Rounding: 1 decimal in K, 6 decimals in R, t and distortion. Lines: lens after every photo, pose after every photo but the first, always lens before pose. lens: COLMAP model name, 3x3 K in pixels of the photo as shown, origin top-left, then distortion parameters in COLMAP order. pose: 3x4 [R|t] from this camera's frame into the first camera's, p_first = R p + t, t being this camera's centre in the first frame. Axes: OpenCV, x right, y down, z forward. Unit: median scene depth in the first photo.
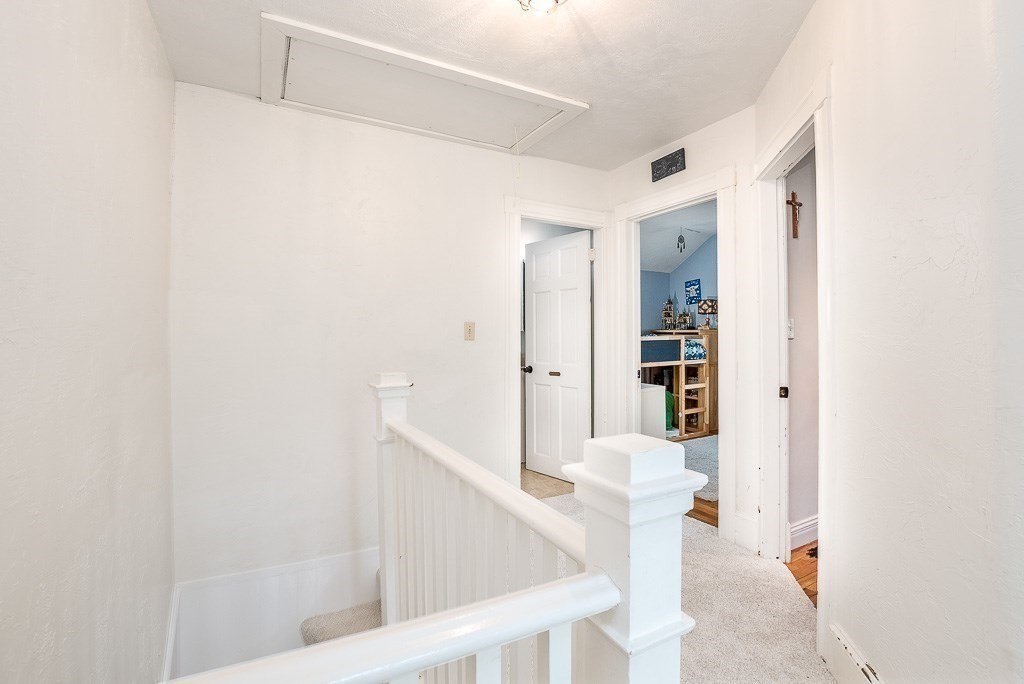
lens RADIAL K [[463.9, 0, 512.0], [0, 463.9, 342.0], [0, 0, 1]] dist [-0.041943, 0.008915]
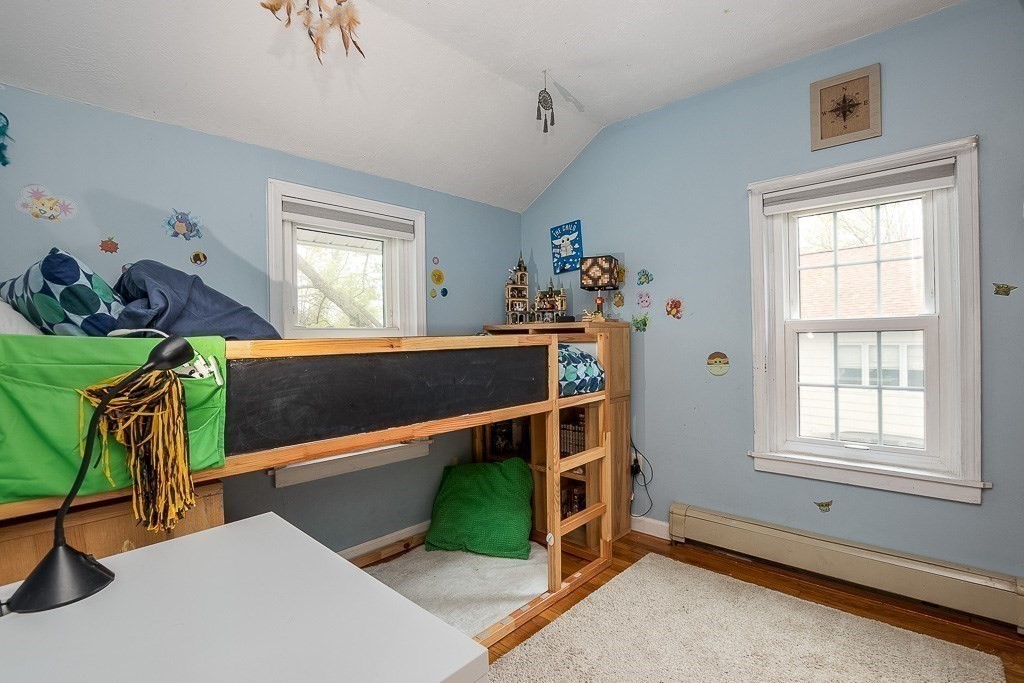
lens RADIAL K [[463.9, 0, 512.0], [0, 463.9, 341.5], [0, 0, 1]] dist [-0.041943, 0.008915]
pose [[0.955264, -0.010592, 0.295563, 0.206072], [0.013489, 0.999879, -0.007763, -0.005486], [-0.295445, 0.011402, 0.955292, 0.592198]]
